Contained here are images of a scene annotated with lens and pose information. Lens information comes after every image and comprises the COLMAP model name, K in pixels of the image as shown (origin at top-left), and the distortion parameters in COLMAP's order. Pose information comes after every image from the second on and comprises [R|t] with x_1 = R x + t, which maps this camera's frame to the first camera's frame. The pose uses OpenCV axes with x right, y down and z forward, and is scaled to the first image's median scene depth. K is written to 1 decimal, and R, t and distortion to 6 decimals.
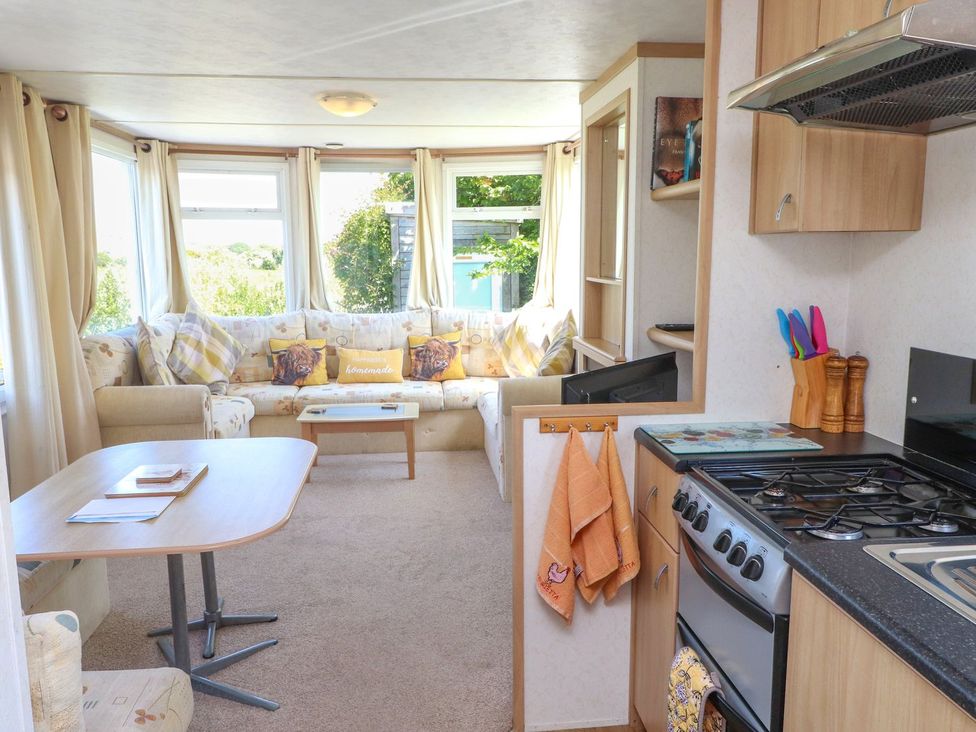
lens RADIAL K [[759.4, 0, 482.7], [0, 759.4, 374.6], [0, 0, 1]] dist [0.021085, -0.016017]
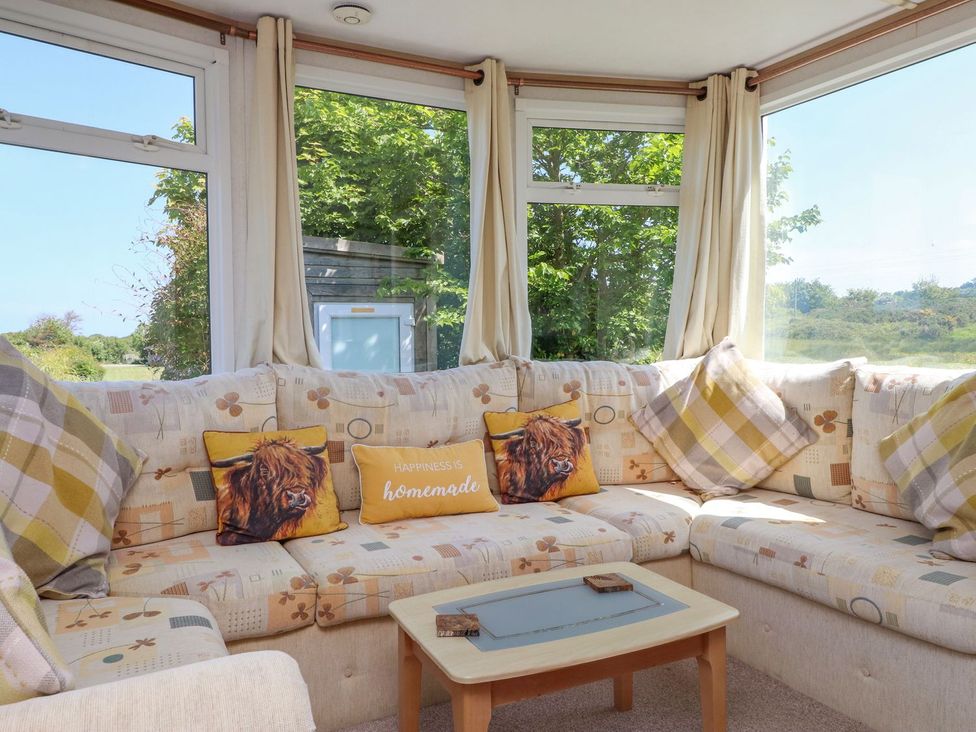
lens RADIAL K [[759.4, 0, 495.1], [0, 759.4, 355.6], [0, 0, 1]] dist [0.021085, -0.016017]
pose [[0.927539, -0.010600, 0.373576, -0.282251], [0.064577, 0.989108, -0.132270, -0.022458], [-0.368105, 0.146810, 0.918121, 0.544435]]
